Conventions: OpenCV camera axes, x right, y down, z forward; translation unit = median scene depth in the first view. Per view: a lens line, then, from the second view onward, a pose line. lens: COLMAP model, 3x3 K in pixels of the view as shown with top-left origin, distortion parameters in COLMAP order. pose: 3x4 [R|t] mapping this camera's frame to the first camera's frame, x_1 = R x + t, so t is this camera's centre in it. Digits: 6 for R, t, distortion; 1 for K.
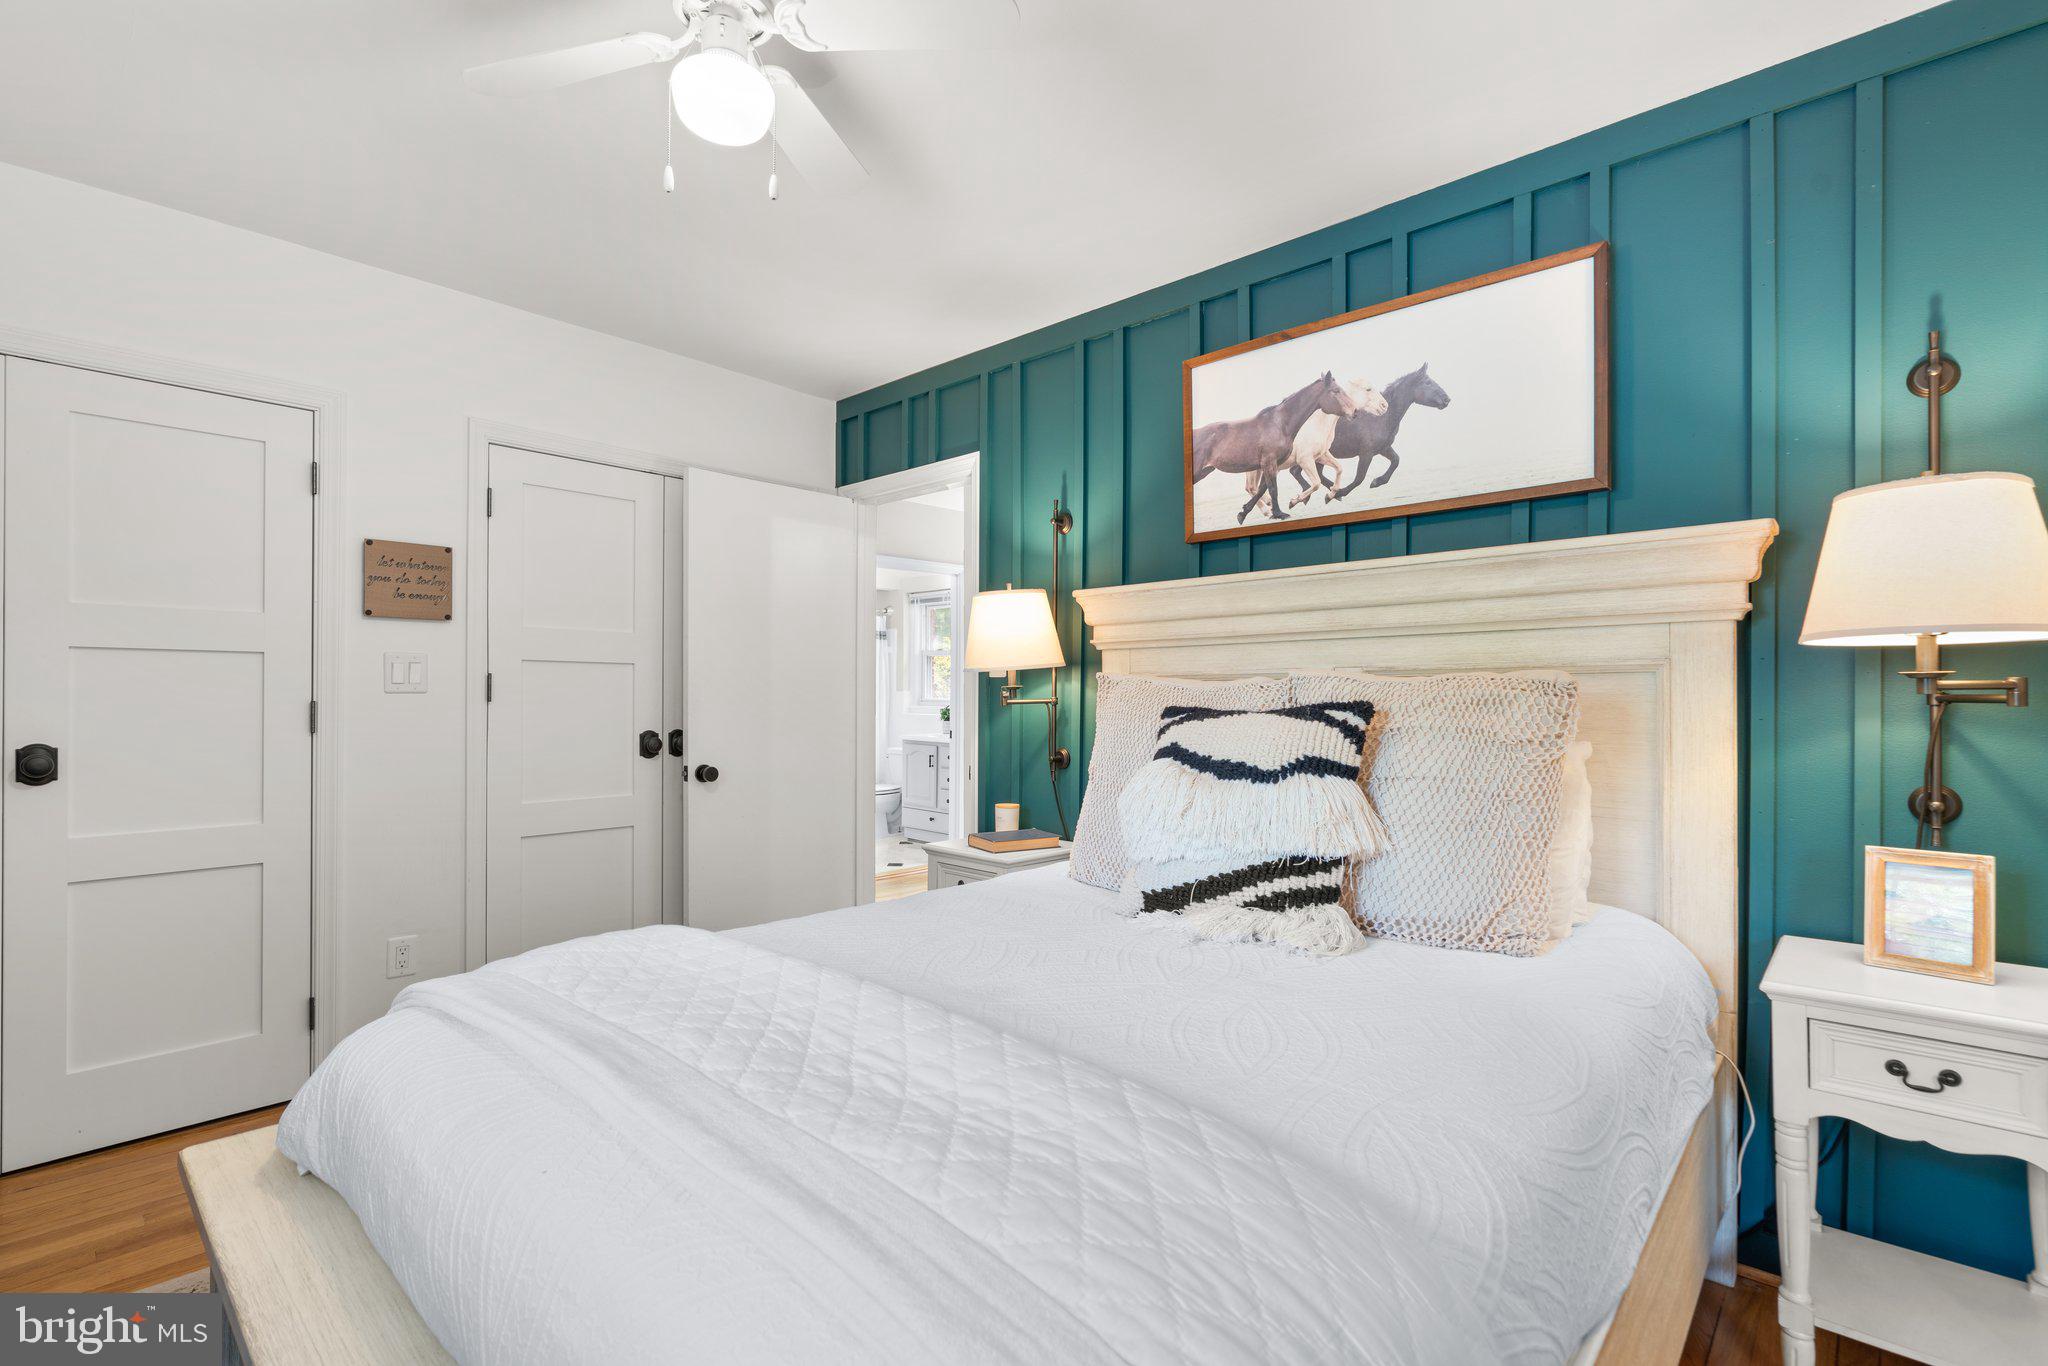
lens RADIAL K [[930.9, 0, 1021.3], [0, 930.9, 684.8], [0, 0, 1]] dist [-0.001916, 0.001117]
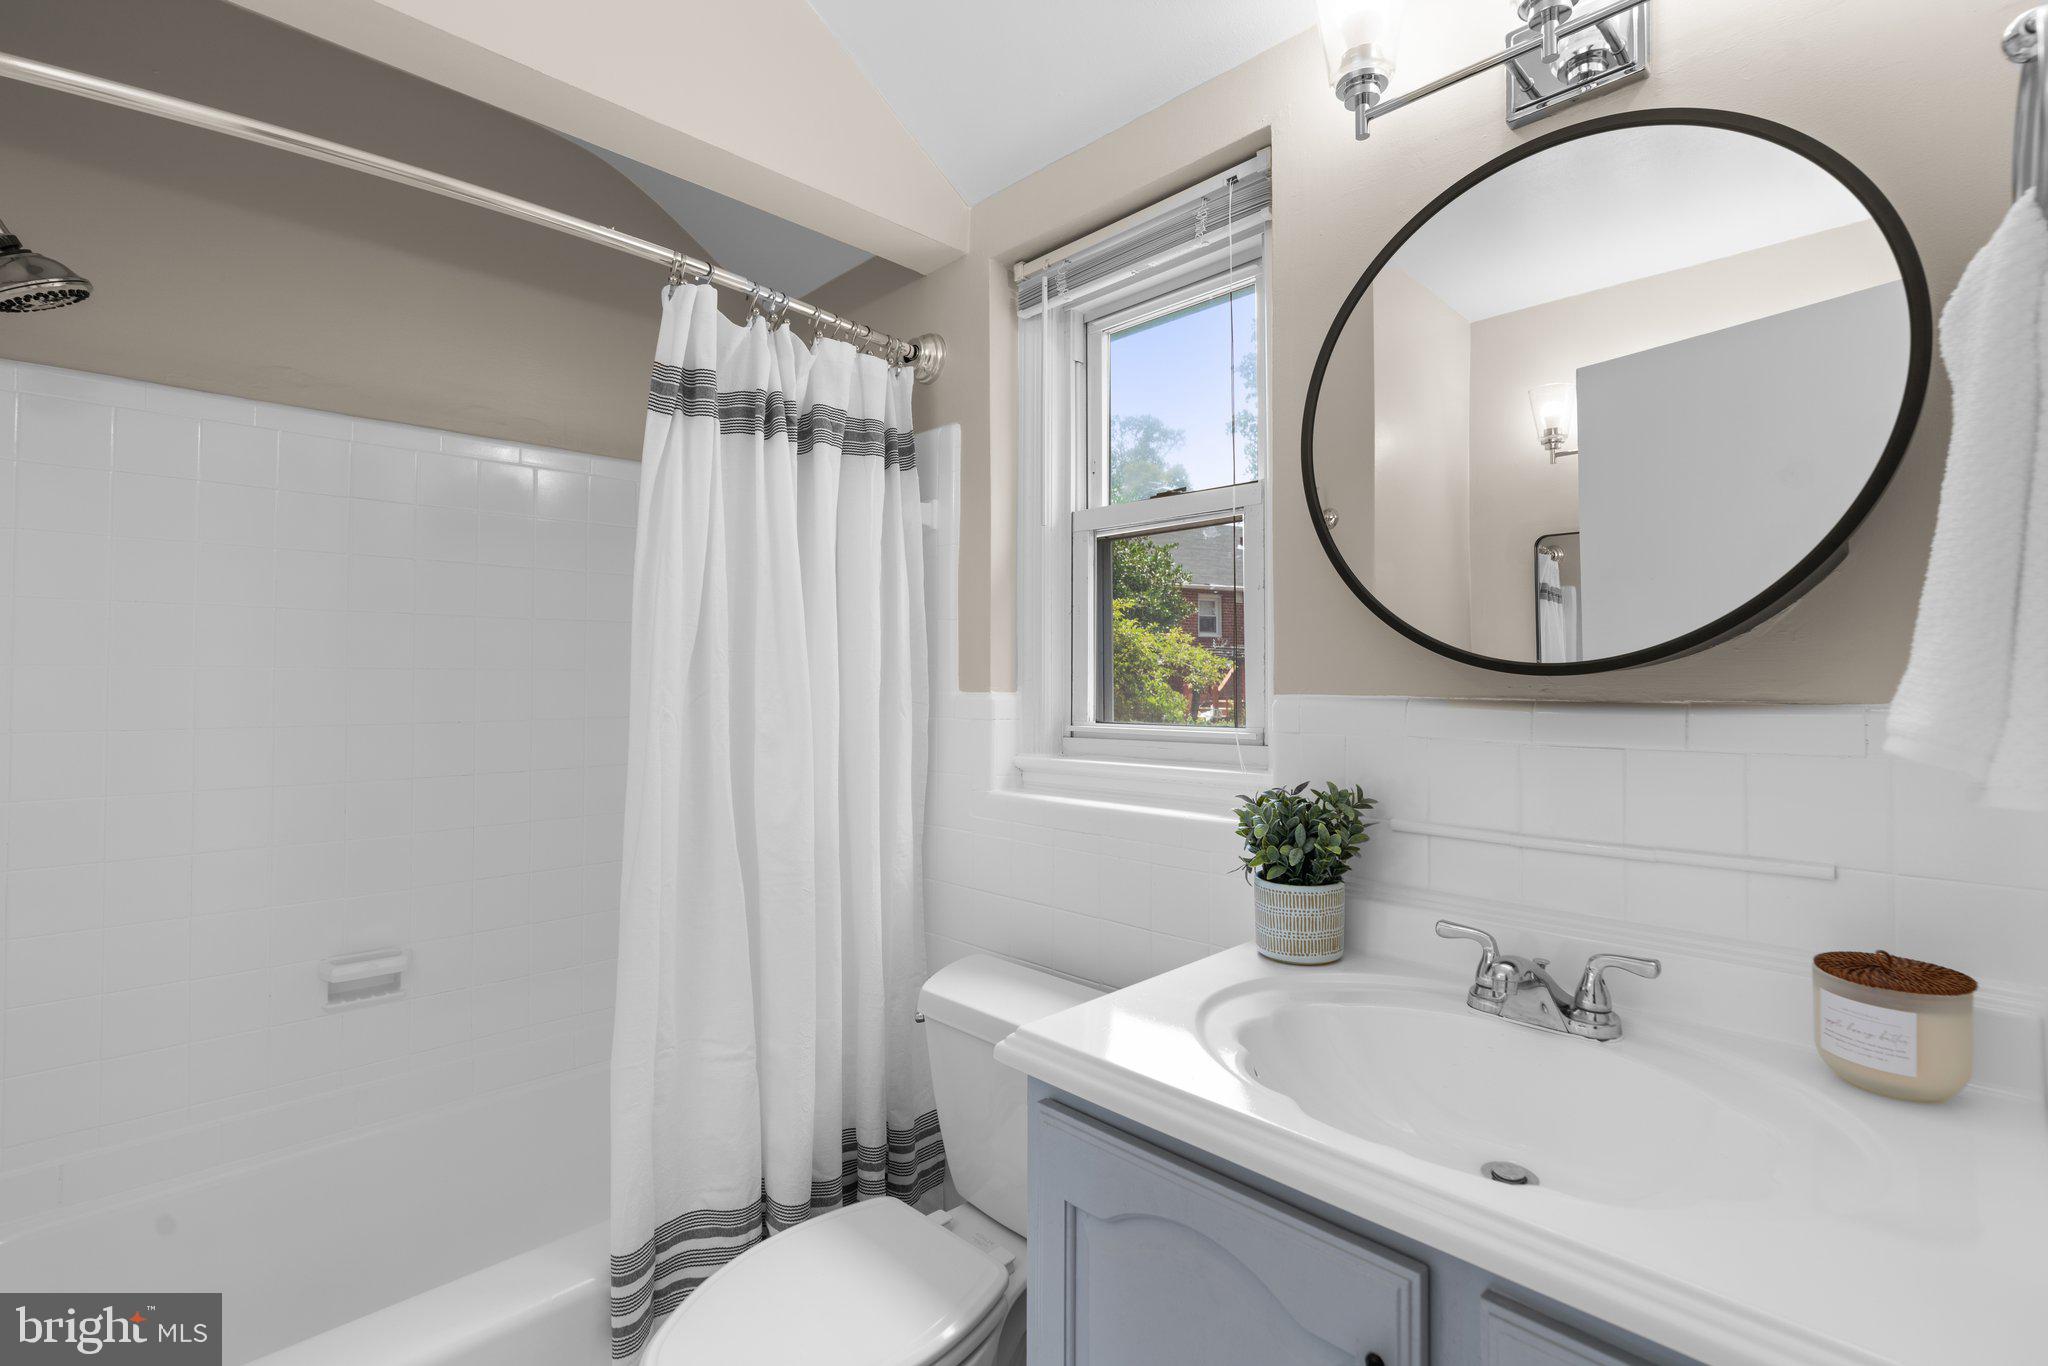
lens RADIAL K [[930.9, 0, 1036.5], [0, 930.9, 666.7], [0, 0, 1]] dist [-0.001916, 0.001117]
pose [[0.998371, -0.009570, -0.056244, -0.102188], [0.009044, 0.999913, -0.009600, 0.002996], [0.056331, 0.009076, 0.998371, 0.769818]]
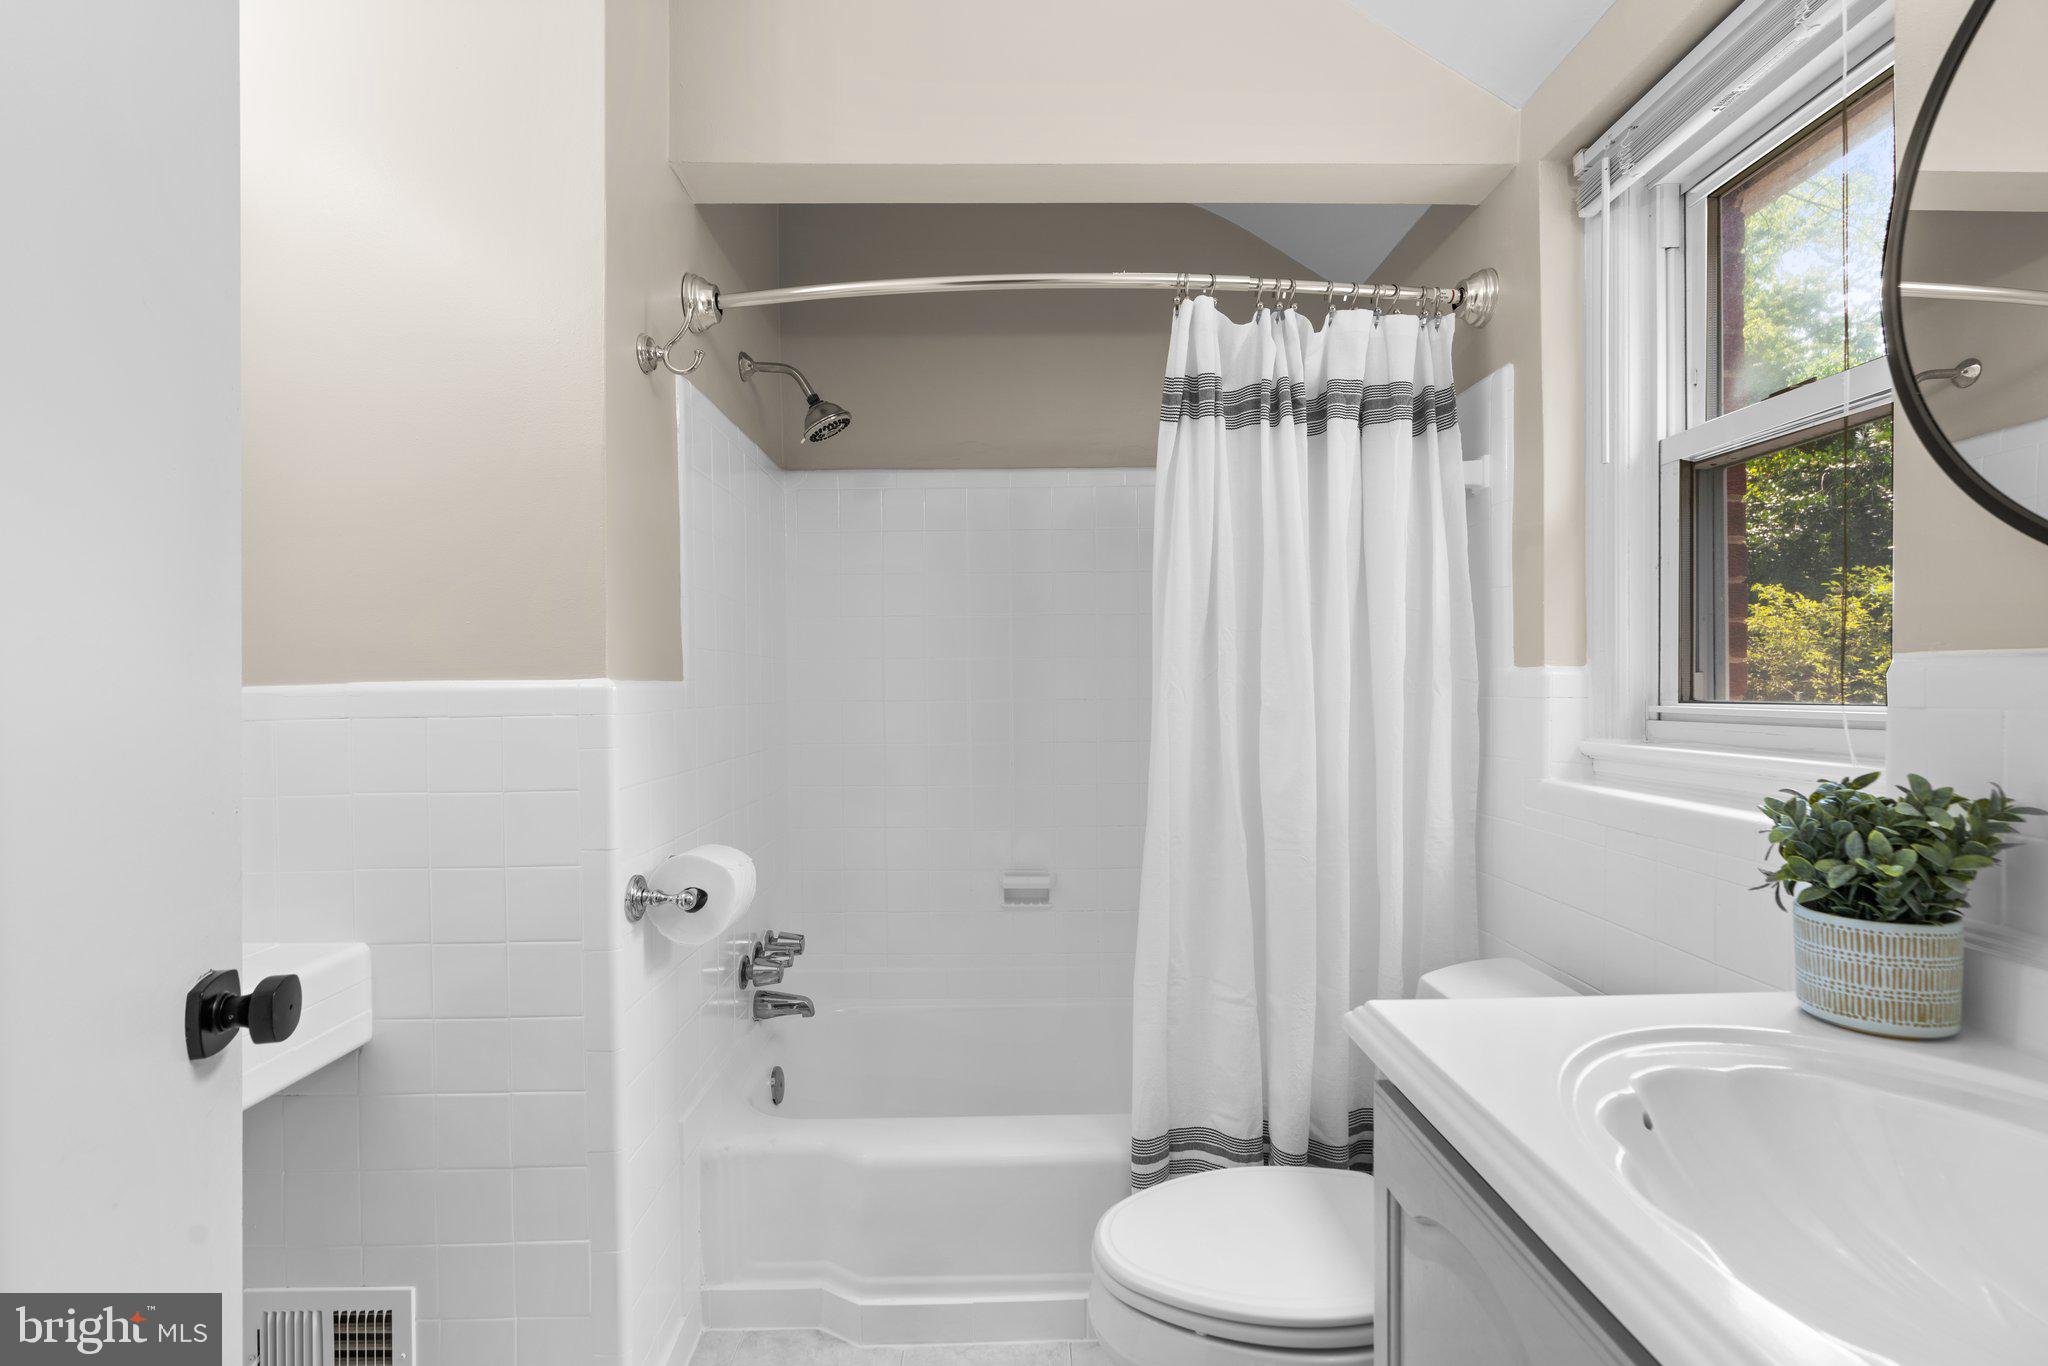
lens RADIAL K [[930.9, 0, 1054.6], [0, 930.9, 697.5], [0, 0, 1]] dist [-0.001916, 0.001117]
pose [[0.692432, -0.006878, -0.721451, -0.055693], [0.023403, 0.999642, 0.012931, 0.008525], [0.721104, -0.025838, 0.692345, 0.784165]]
